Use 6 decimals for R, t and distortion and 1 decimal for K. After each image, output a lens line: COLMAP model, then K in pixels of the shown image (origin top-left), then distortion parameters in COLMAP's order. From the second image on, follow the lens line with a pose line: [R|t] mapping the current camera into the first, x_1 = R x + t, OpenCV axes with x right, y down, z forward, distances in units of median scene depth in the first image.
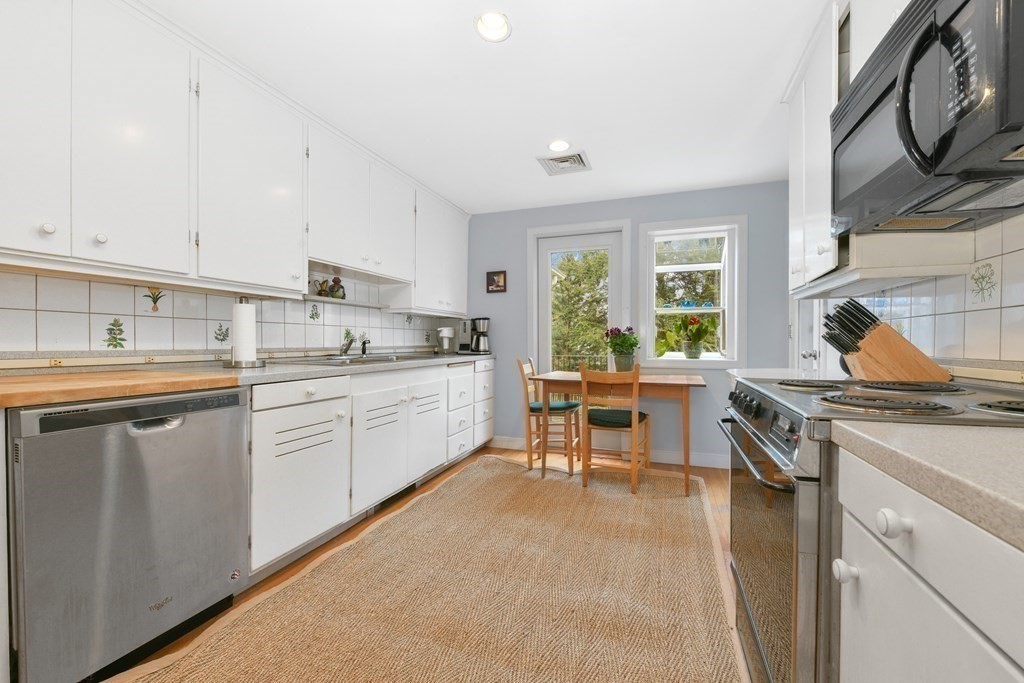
lens RADIAL K [[410.9, 0, 517.1], [0, 410.9, 346.3], [0, 0, 1]] dist [-0.009181, -0.000627]
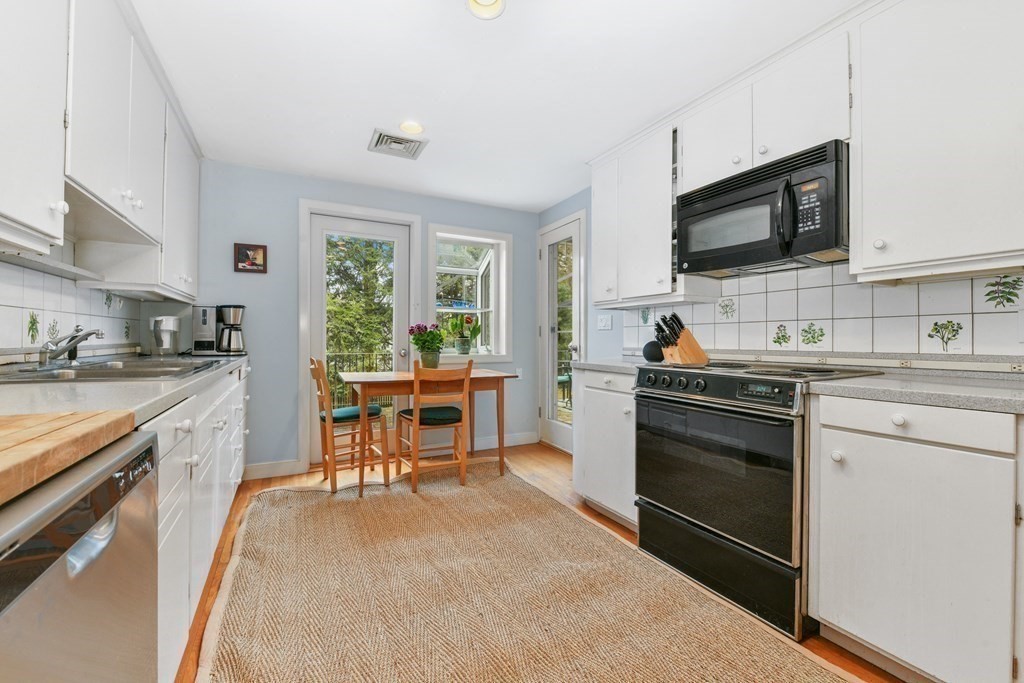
lens RADIAL K [[422.6, 0, 511.8], [0, 422.6, 335.4], [0, 0, 1]] dist [-0.000372, -0.000393]
pose [[0.676415, 0.009021, 0.736465, -0.400173], [0.003893, 0.999867, -0.015823, -0.002361], [-0.736510, 0.013569, 0.676290, 0.172806]]
